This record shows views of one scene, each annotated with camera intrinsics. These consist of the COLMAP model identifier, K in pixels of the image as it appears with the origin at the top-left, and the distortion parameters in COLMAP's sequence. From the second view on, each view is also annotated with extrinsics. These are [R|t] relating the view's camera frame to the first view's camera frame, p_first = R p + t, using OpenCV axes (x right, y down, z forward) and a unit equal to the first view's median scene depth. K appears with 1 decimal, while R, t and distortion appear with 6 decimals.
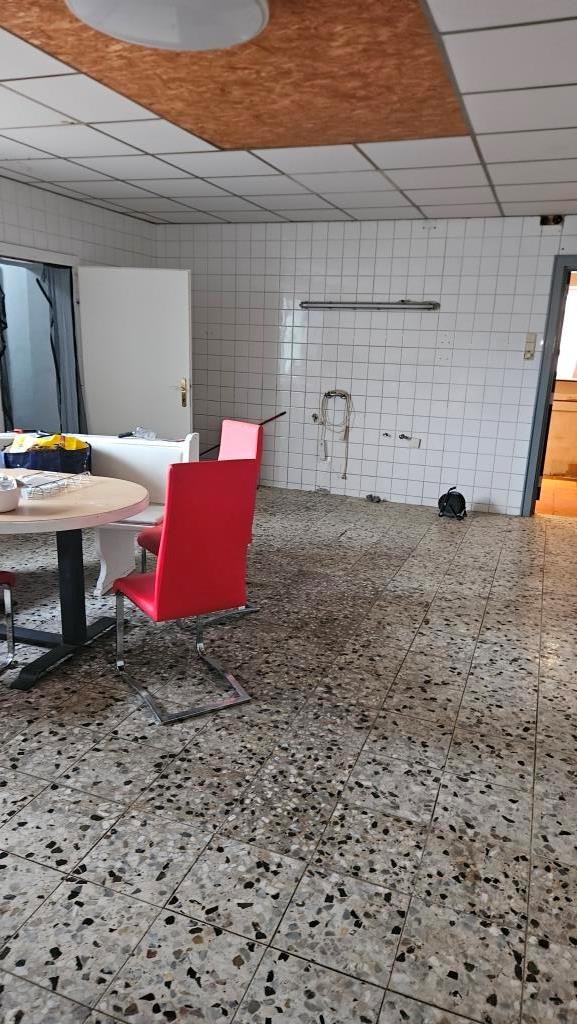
lens RADIAL K [[699.6, 0, 262.3], [0, 699.6, 526.3], [0, 0, 1]] dist [0.050592, -0.052533]
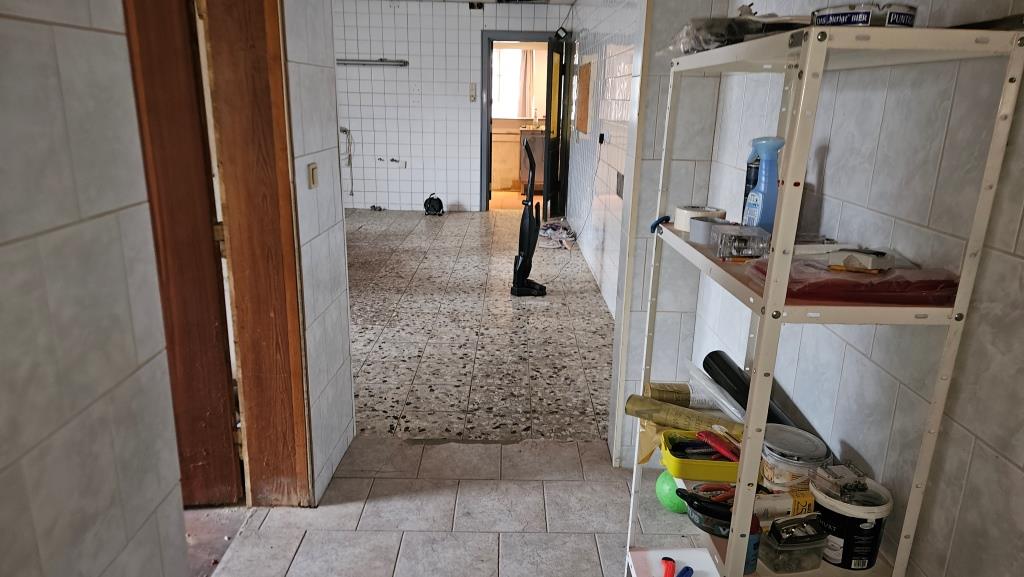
lens RADIAL K [[699.6, 0, 513.1], [0, 699.6, 293.3], [0, 0, 1]] dist [0.050592, -0.052533]
pose [[0.926328, -0.110994, 0.359996, -0.107200], [0.104615, 0.993816, 0.037225, 0.108006], [-0.361902, 0.003179, 0.932211, -0.367244]]
